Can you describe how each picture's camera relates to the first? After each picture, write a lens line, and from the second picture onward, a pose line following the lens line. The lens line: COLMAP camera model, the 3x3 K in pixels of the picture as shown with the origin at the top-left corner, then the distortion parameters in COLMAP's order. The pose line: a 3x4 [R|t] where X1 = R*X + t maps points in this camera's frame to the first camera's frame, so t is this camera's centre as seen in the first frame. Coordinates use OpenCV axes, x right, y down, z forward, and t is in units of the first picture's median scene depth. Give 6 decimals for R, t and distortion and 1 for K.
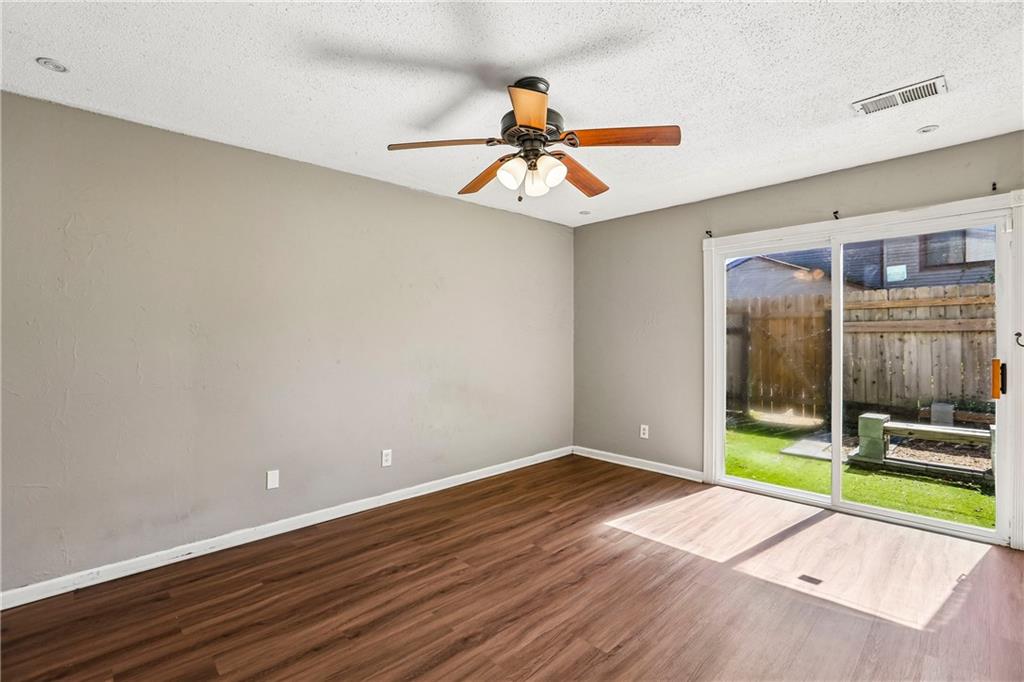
lens RADIAL K [[464.5, 0, 512.6], [0, 464.5, 337.9], [0, 0, 1]] dist [-0.051565, 0.016891]
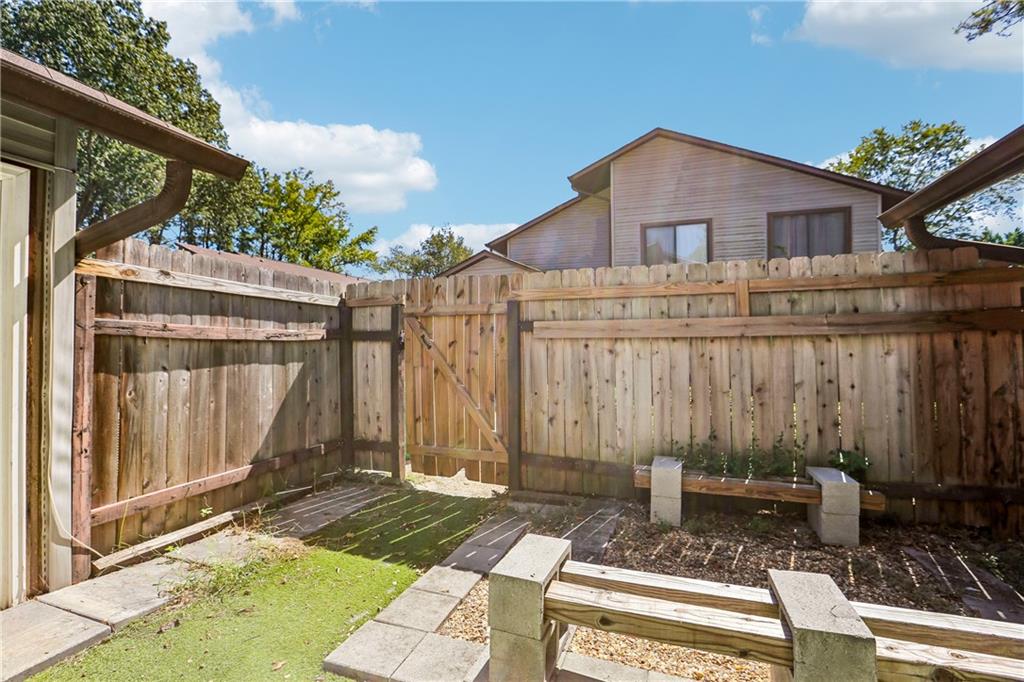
lens RADIAL K [[464.5, 0, 513.1], [0, 464.5, 337.0], [0, 0, 1]] dist [-0.051565, 0.016891]
pose [[0.895919, 0.007946, 0.444146, 0.966153], [-0.000966, 0.999873, -0.015939, -0.010965], [-0.444216, 0.013851, 0.895813, 1.039872]]
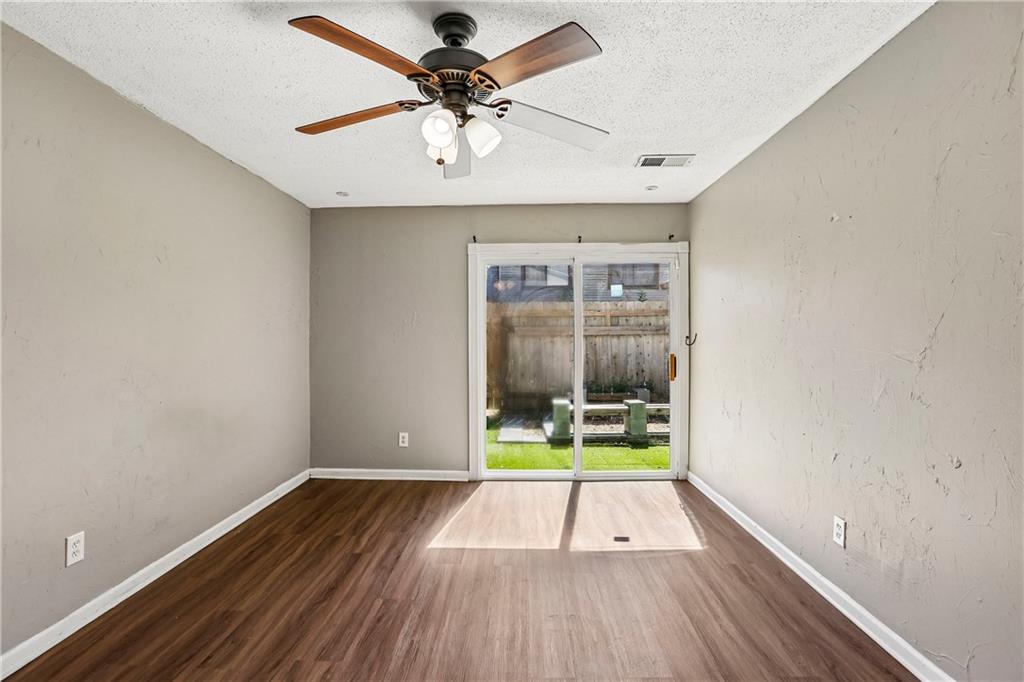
lens RADIAL K [[464.5, 0, 512.1], [0, 464.5, 337.8], [0, 0, 1]] dist [-0.051565, 0.016891]
pose [[0.710946, 0.004008, 0.703235, -0.334610], [0.001103, 0.999976, -0.006814, 0.004131], [-0.703246, 0.005621, 0.710924, 0.267698]]
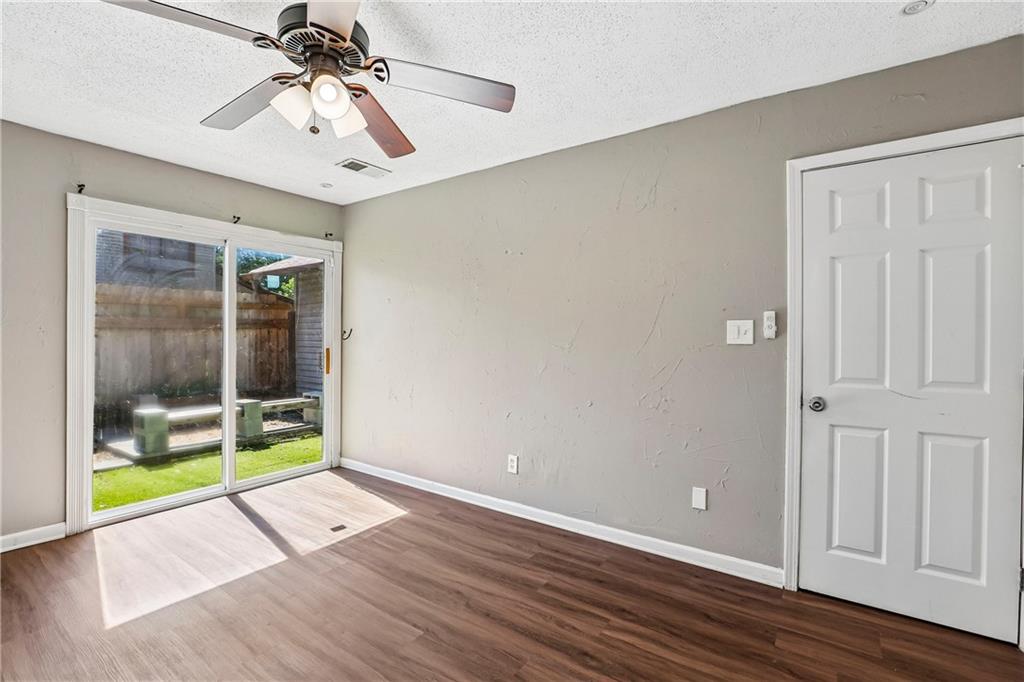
lens RADIAL K [[464.5, 0, 507.9], [0, 464.5, 335.3], [0, 0, 1]] dist [-0.051565, 0.016891]
pose [[-0.179996, 0.003539, 0.983661, -0.532151], [-0.003349, 0.999986, -0.004210, 0.008757], [-0.983662, -0.004052, -0.179982, 0.623368]]
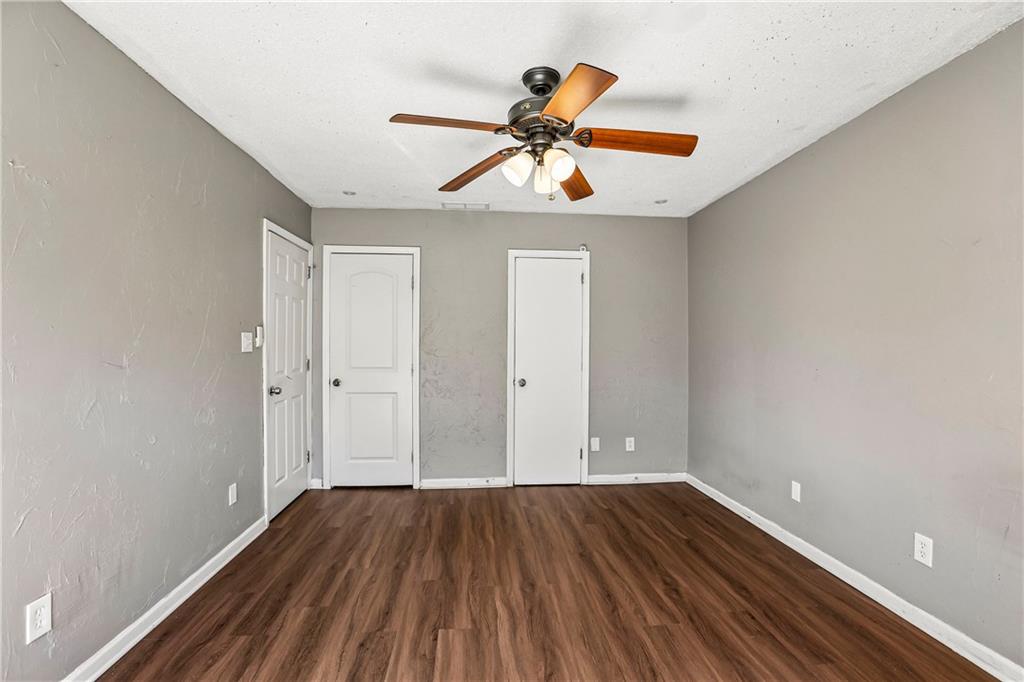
lens RADIAL K [[464.5, 0, 513.5], [0, 464.5, 341.8], [0, 0, 1]] dist [-0.051565, 0.016891]
pose [[-0.629299, -0.001752, -0.777161, 0.594734], [-0.000199, 0.999998, -0.002093, -0.002870], [0.777163, -0.001162, -0.629298, 1.143623]]
